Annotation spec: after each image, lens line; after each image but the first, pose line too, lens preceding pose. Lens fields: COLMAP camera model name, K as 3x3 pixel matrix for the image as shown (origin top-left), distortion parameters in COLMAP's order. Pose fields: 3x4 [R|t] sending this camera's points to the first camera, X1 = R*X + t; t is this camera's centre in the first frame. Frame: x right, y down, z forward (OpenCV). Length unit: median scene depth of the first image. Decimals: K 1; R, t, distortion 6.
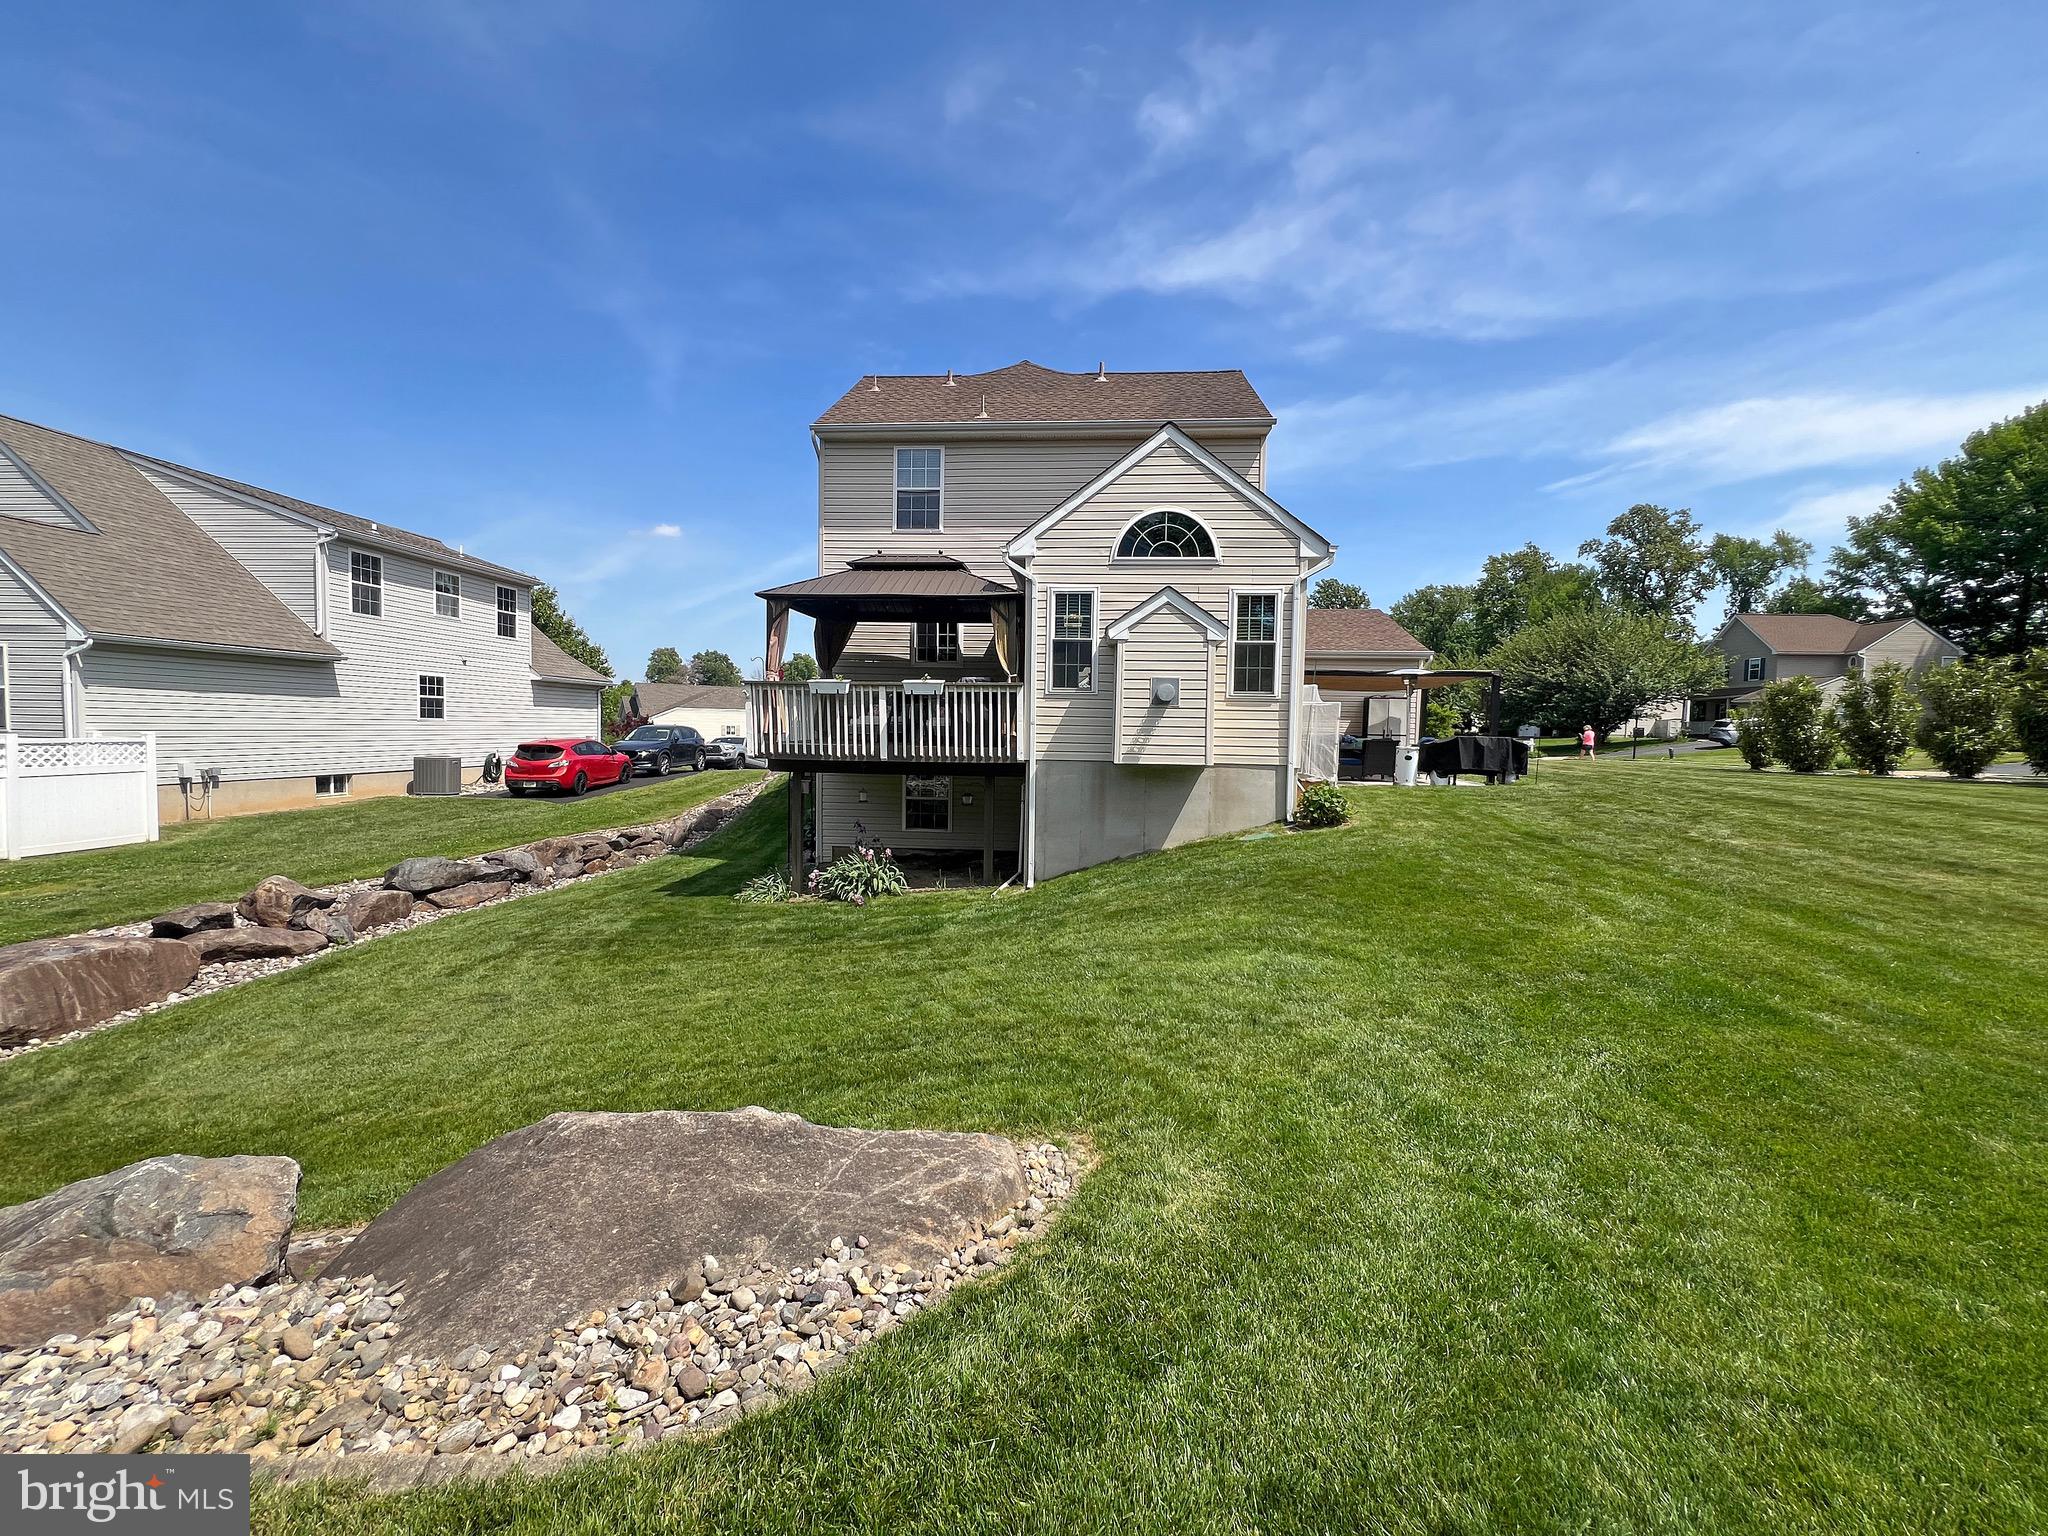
lens RADIAL K [[843.3, 0, 1005.4], [0, 843.3, 781.5], [0, 0, 1]] dist [0.002222, 0.000169]
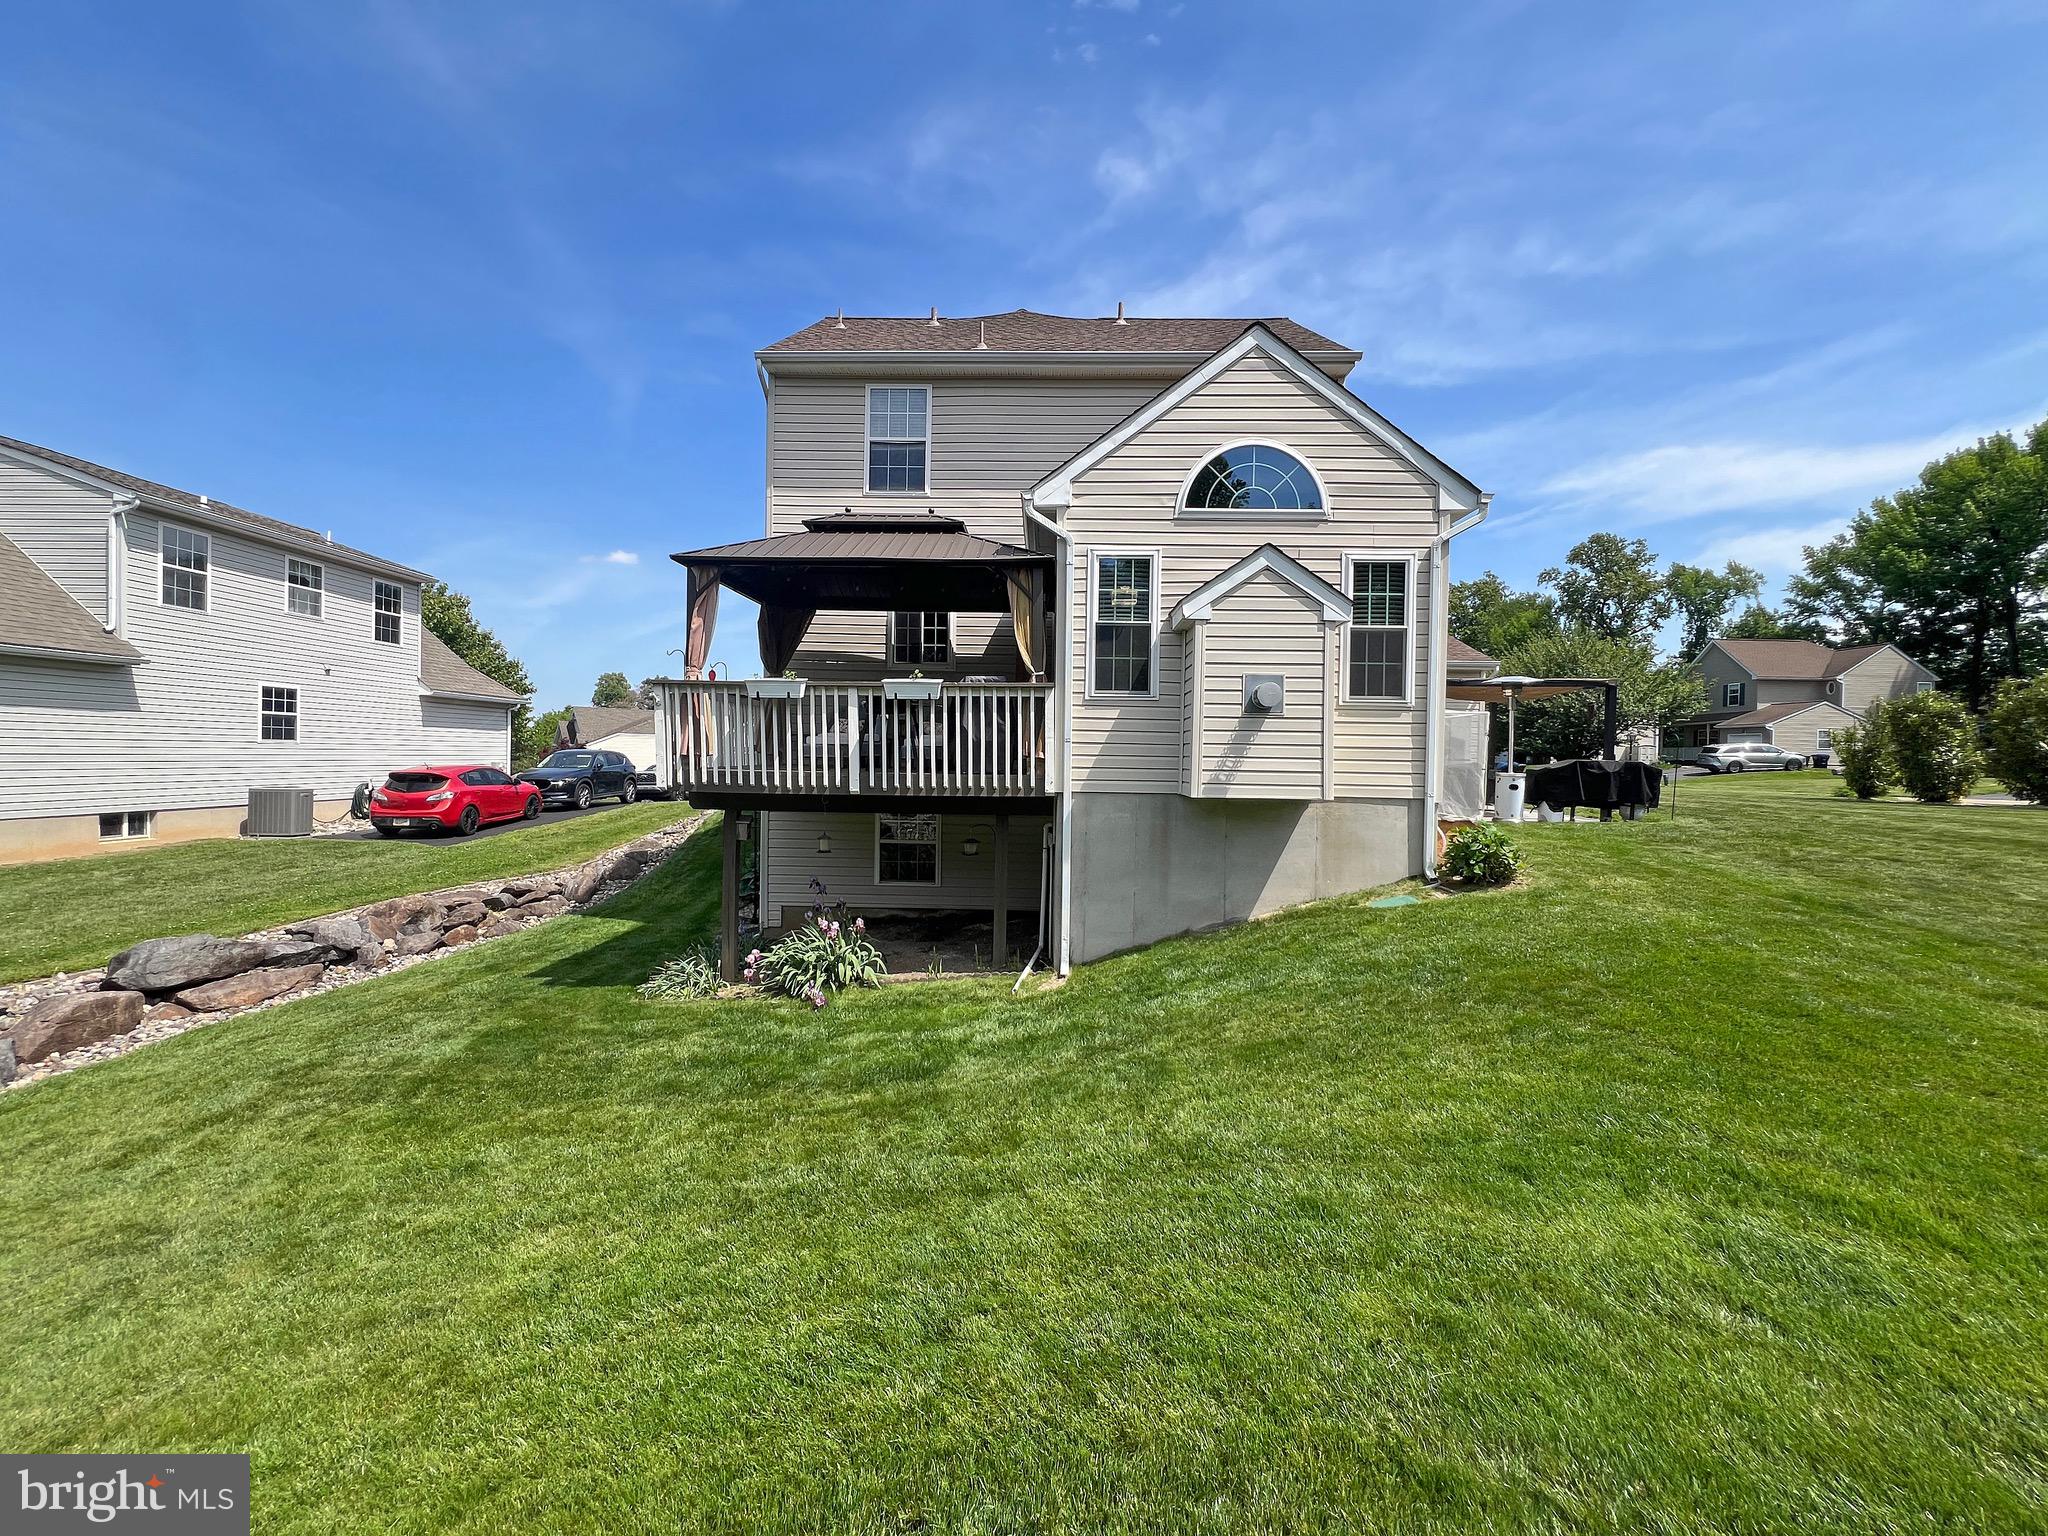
lens RADIAL K [[838.7, 0, 1019.0], [0, 838.7, 766.7], [0, 0, 1]] dist [0.011629, -0.005319]
pose [[0.998236, -0.001884, 0.059340, -0.027780], [0.004817, 0.998771, -0.049319, -0.007030], [-0.059174, 0.049518, 0.997019, 0.167452]]
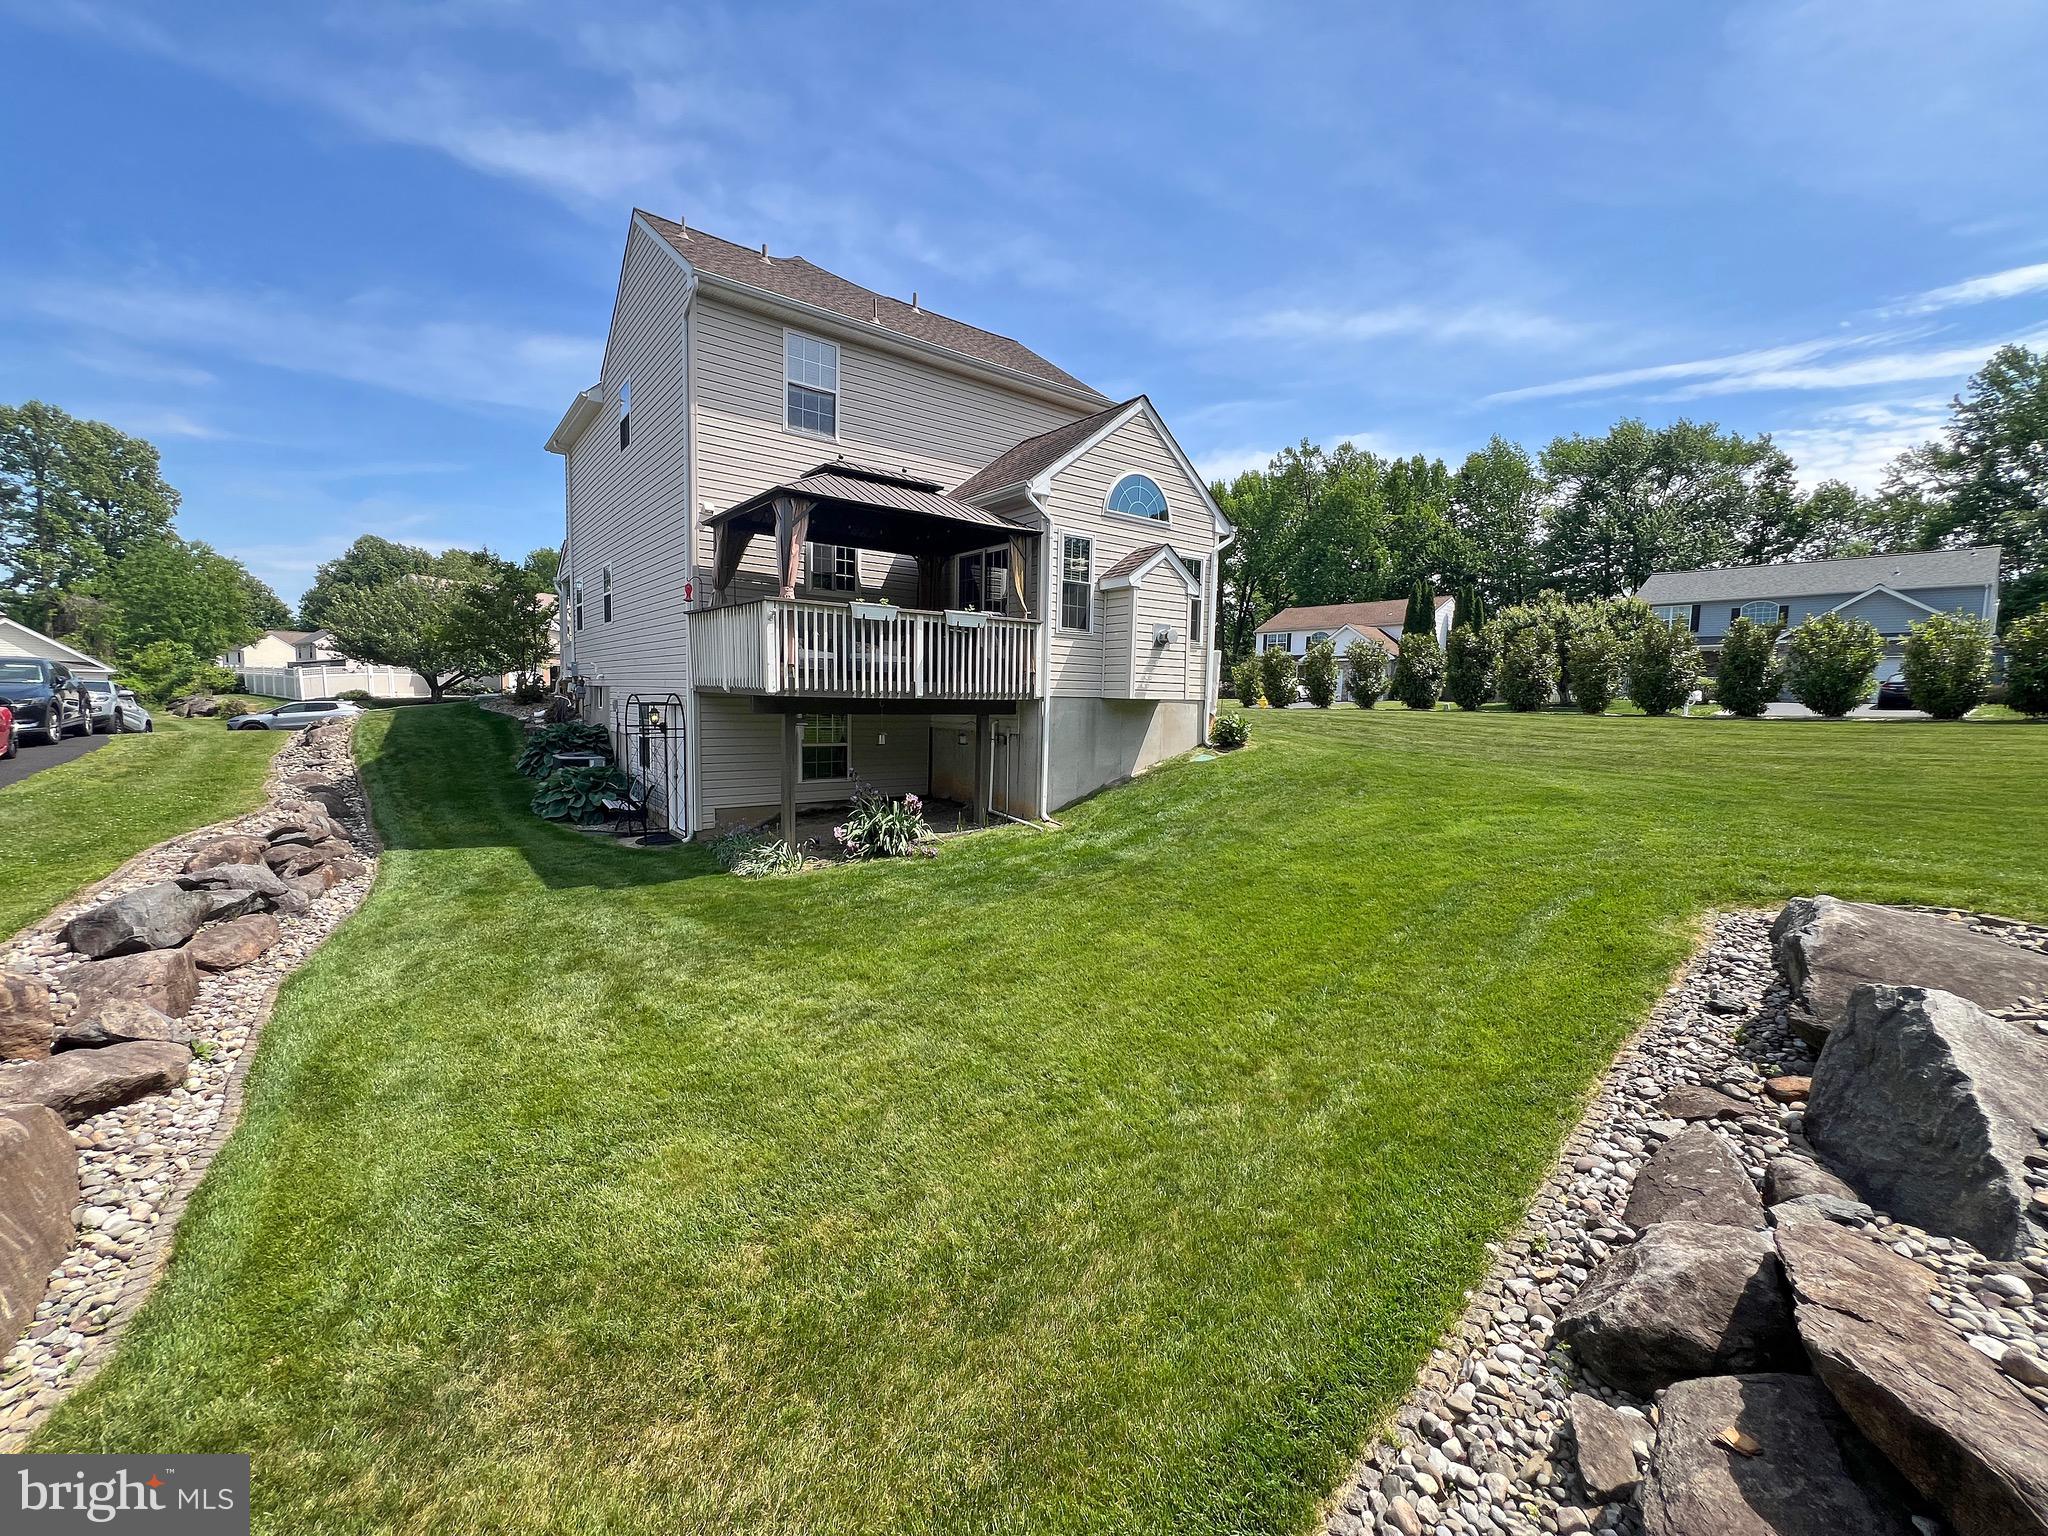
lens RADIAL K [[825.9, 0, 1024.0], [0, 825.9, 768.0], [0, 0, 1]] dist [0.000628, -0.005082]
pose [[0.733915, -0.061150, 0.676484, -0.373663], [0.033453, 0.997985, 0.053918, 0.003293], [-0.678417, -0.016941, 0.734481, 0.154568]]
